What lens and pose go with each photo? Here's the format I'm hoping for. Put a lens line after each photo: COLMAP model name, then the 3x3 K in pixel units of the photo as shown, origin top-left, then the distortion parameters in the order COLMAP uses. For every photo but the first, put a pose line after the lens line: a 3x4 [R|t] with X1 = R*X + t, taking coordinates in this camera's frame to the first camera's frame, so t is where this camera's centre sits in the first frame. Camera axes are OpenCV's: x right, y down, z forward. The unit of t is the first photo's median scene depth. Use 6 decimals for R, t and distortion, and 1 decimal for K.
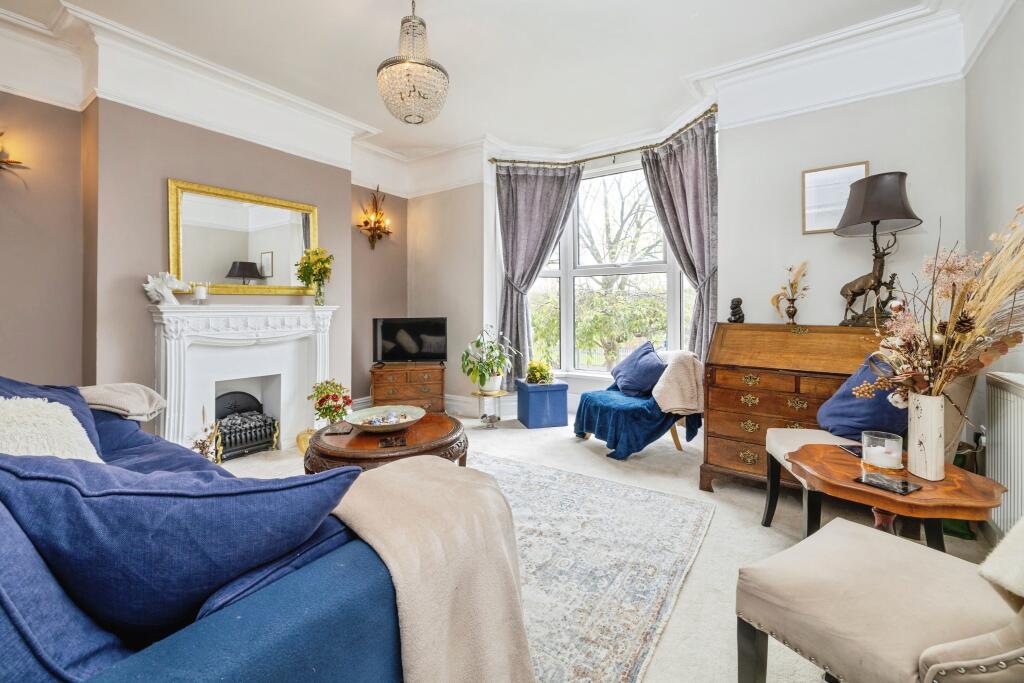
lens RADIAL K [[446.0, 0, 504.4], [0, 446.0, 302.1], [0, 0, 1]] dist [-0.001707, 0.000358]
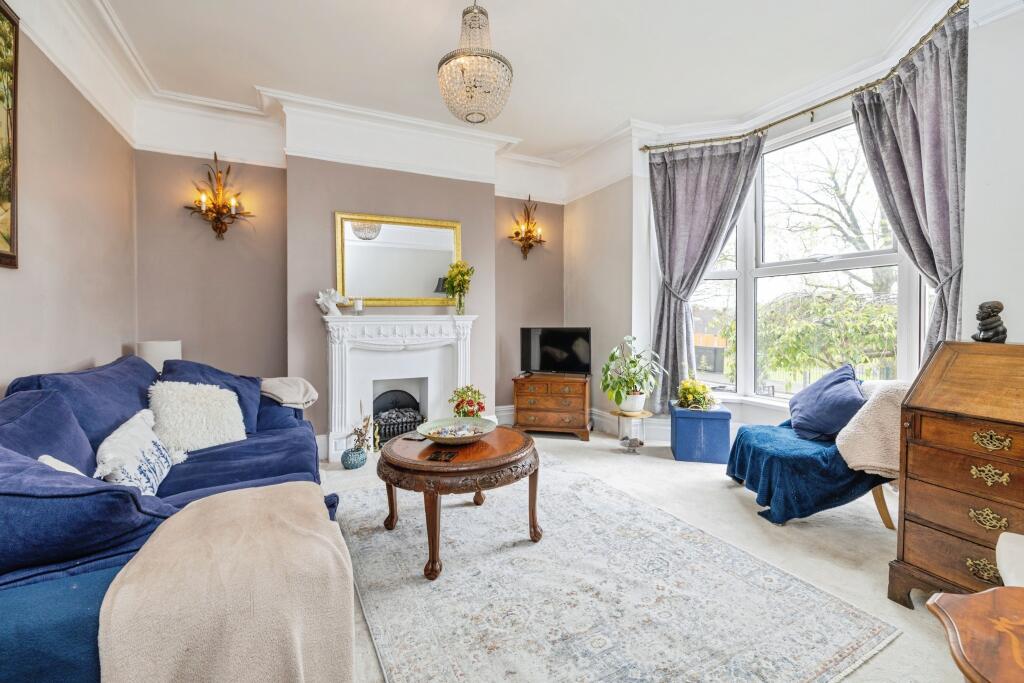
lens RADIAL K [[440.0, 0, 511.8], [0, 440.0, 319.6], [0, 0, 1]] dist [-0.000880, 0.000315]
pose [[0.874654, 0.001846, -0.484745, 0.190038], [0.007903, 0.999806, 0.018067, -0.000167], [0.484684, -0.019633, 0.874469, 0.129876]]
